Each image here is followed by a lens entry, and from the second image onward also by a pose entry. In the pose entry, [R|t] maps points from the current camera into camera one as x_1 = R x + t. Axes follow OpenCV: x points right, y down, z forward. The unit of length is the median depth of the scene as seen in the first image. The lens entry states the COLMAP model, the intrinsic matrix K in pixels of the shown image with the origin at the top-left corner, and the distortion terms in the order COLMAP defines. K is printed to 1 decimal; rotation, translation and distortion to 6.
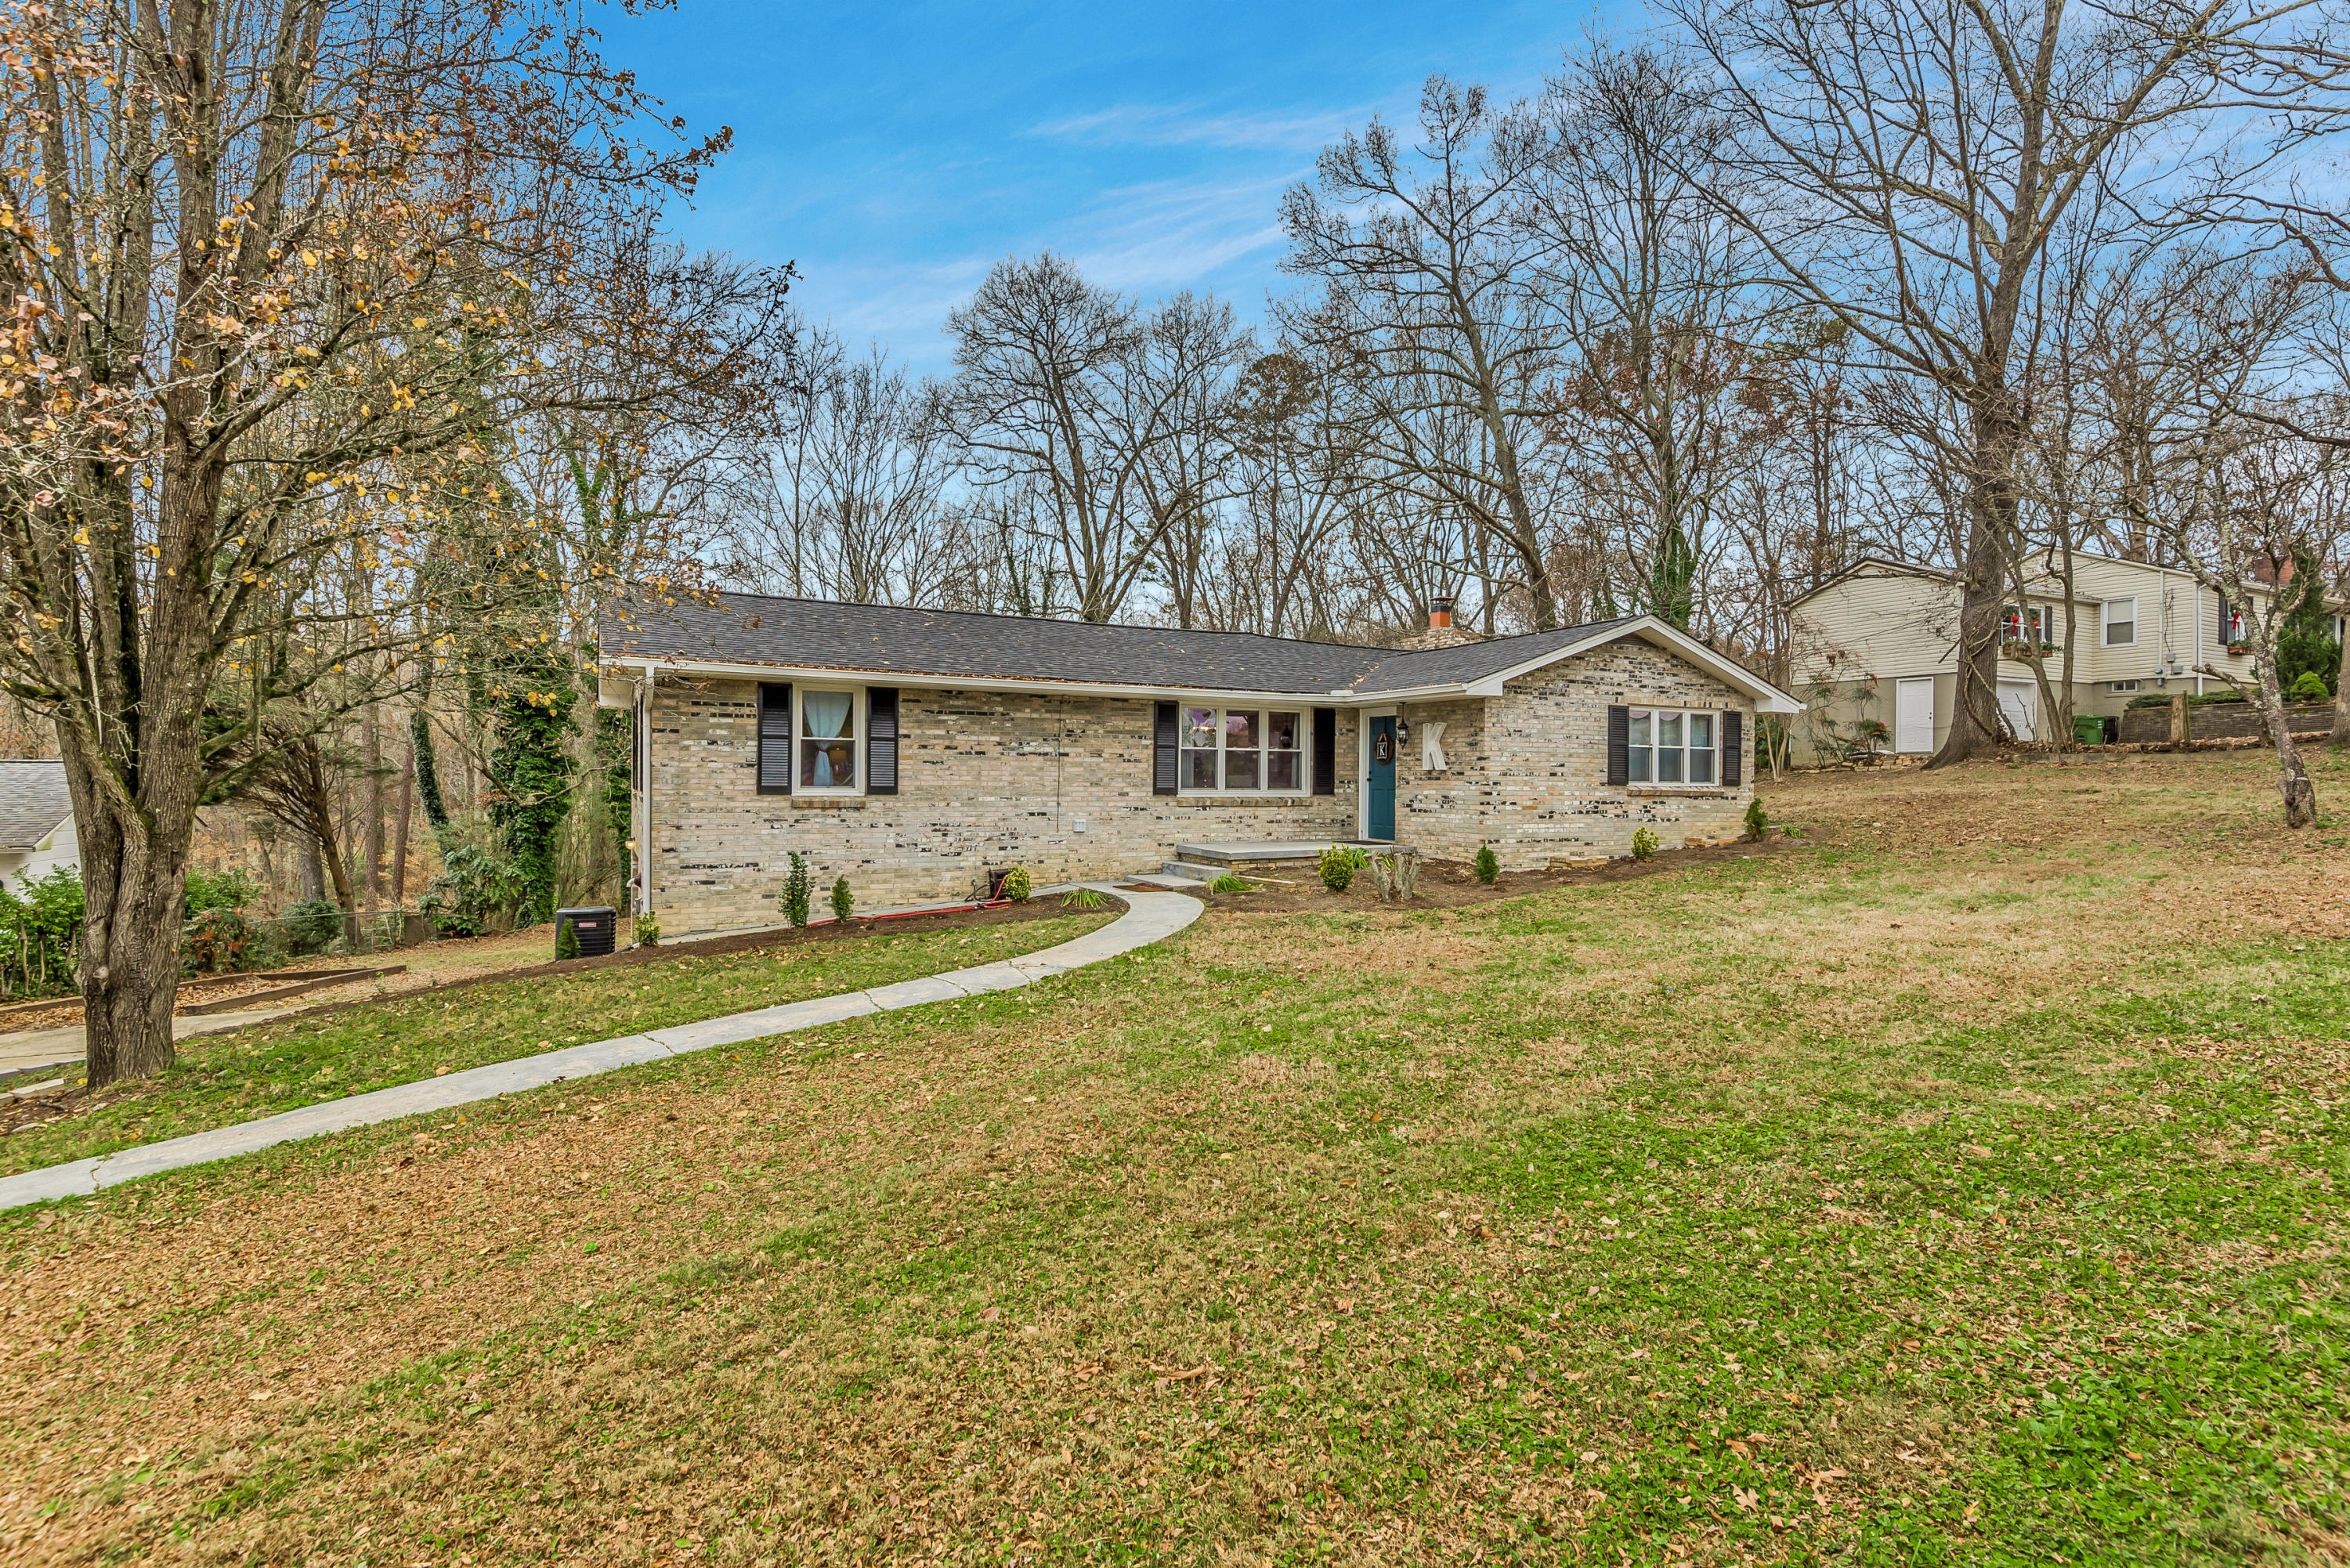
lens RADIAL K [[1149.1, 0, 1175.0], [0, 1149.1, 784.0], [0, 0, 1]] dist [-0.000884, -0.001721]
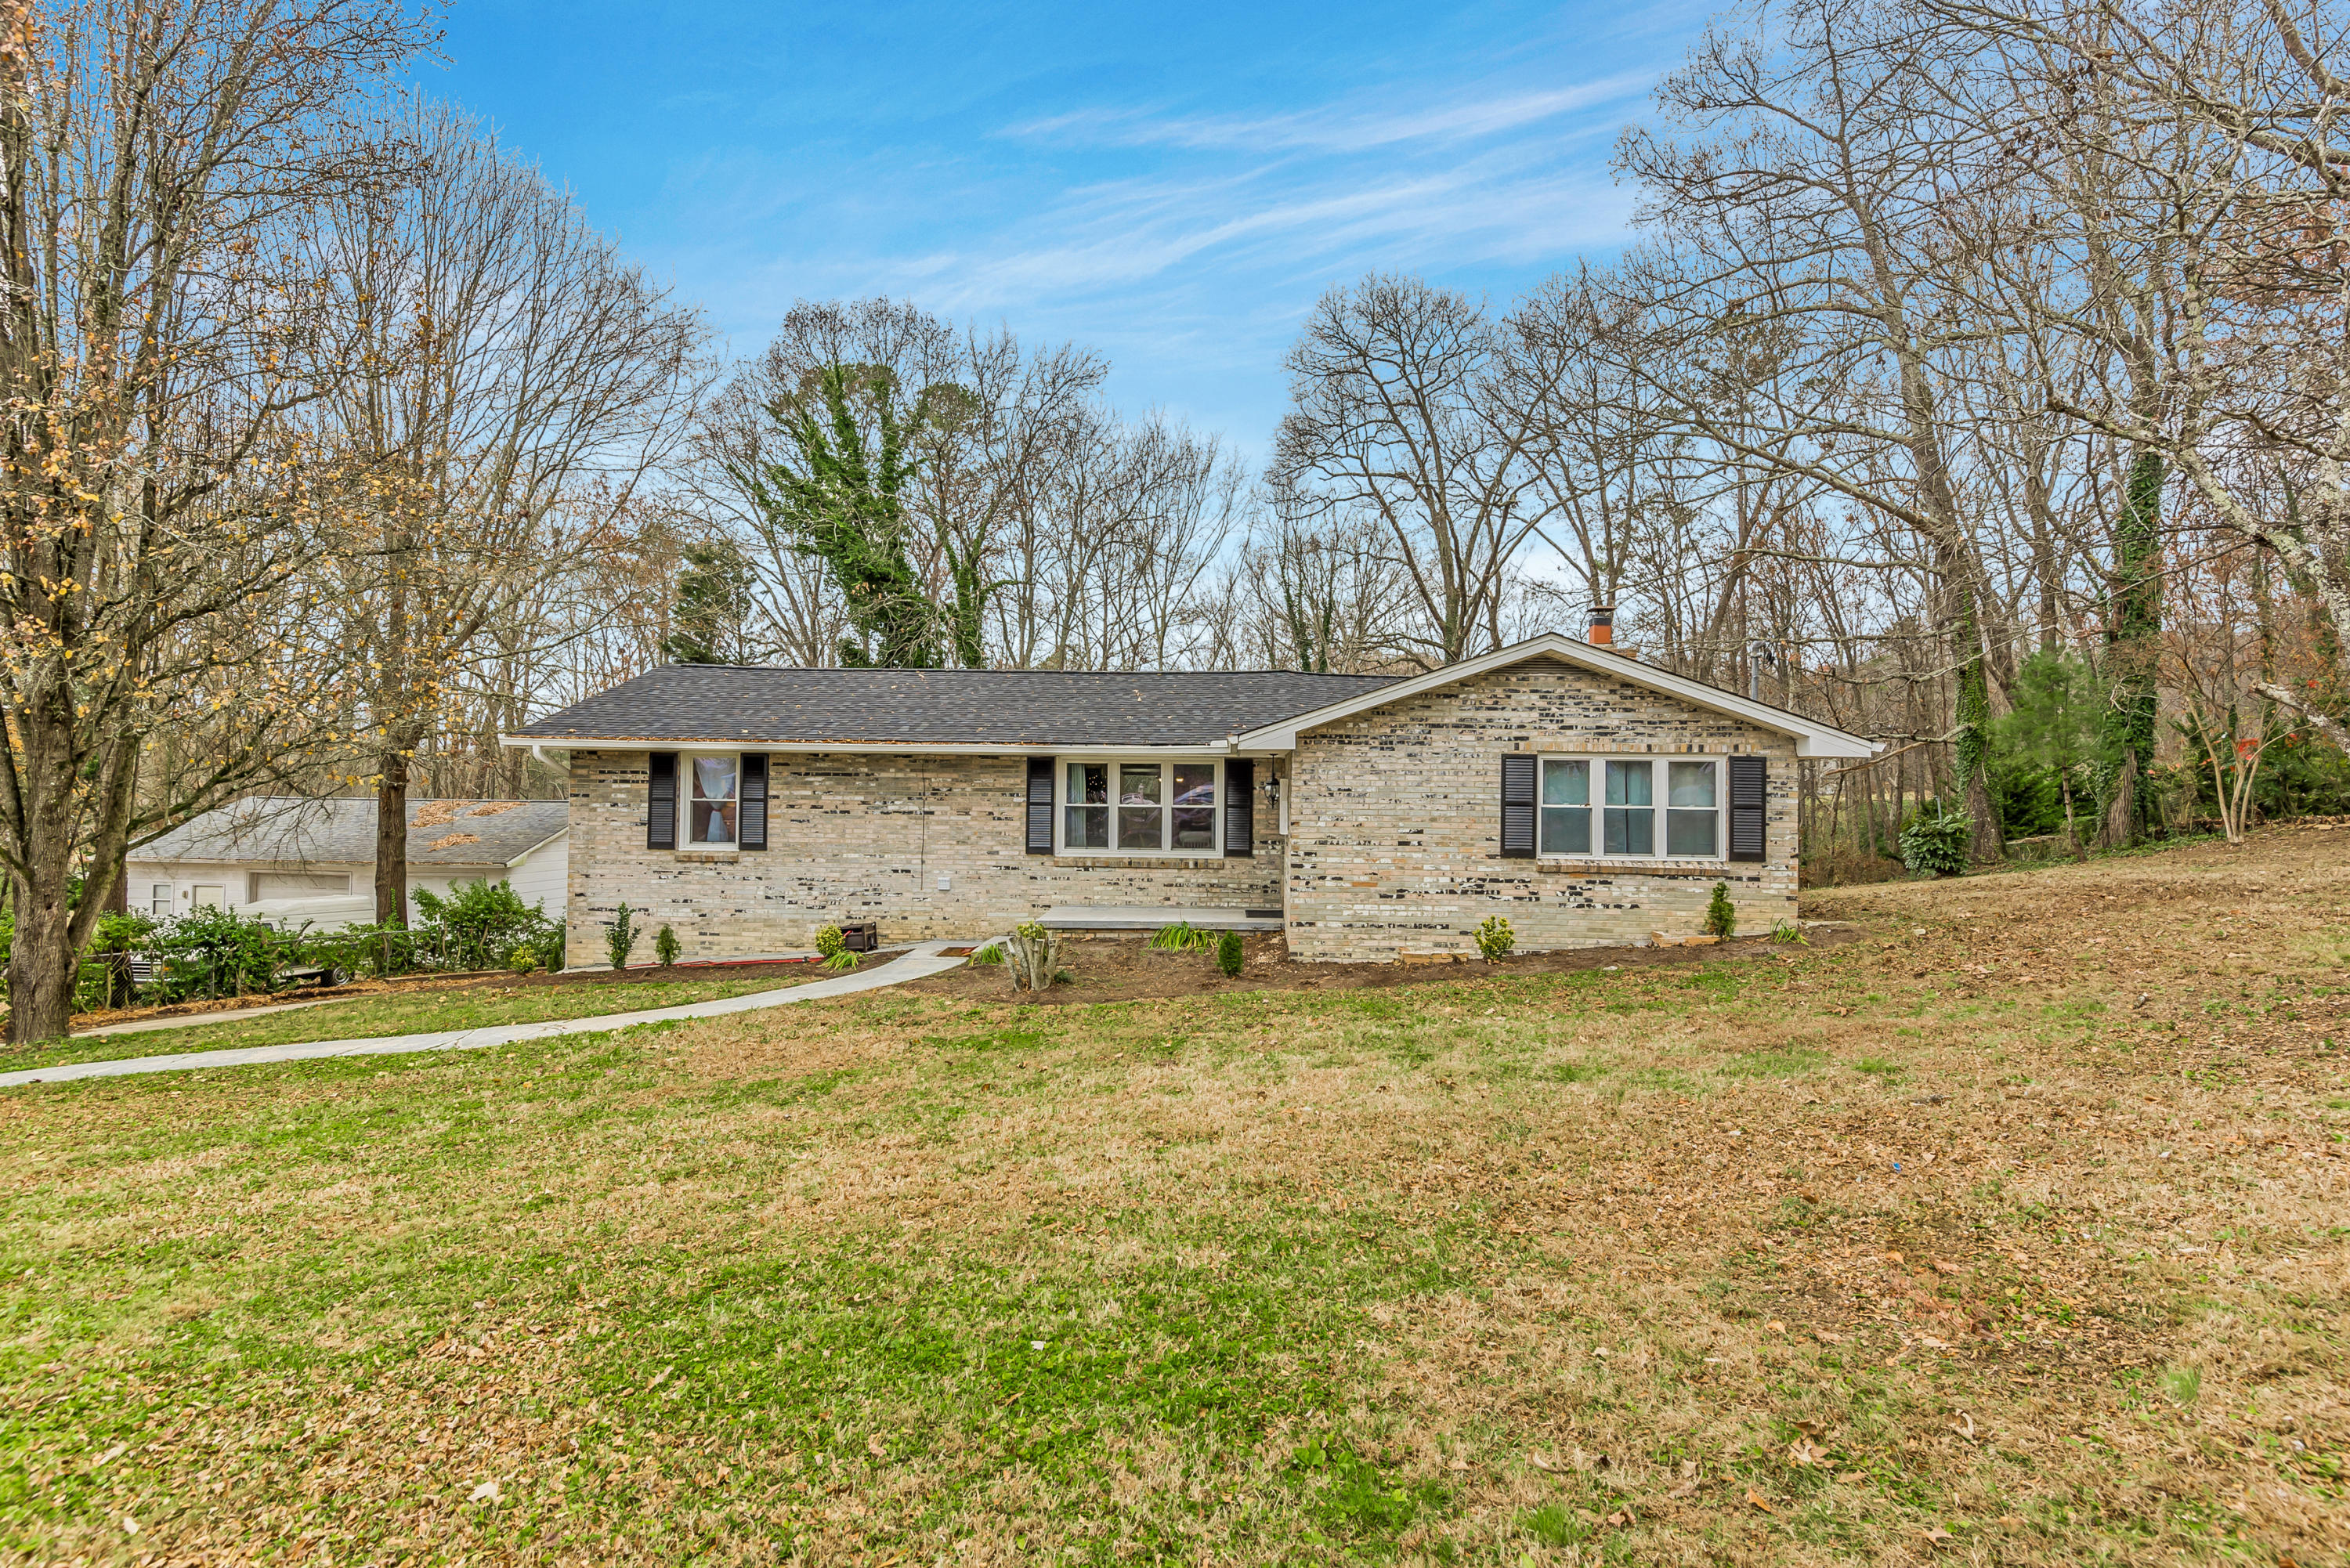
lens RADIAL K [[1149.1, 0, 1175.0], [0, 1149.1, 784.0], [0, 0, 1]] dist [-0.000884, -0.001721]
pose [[0.862301, -0.002316, -0.506391, 0.572369], [-0.005676, 0.999883, -0.014239, -0.036020], [0.506364, 0.015152, 0.862187, 0.222455]]
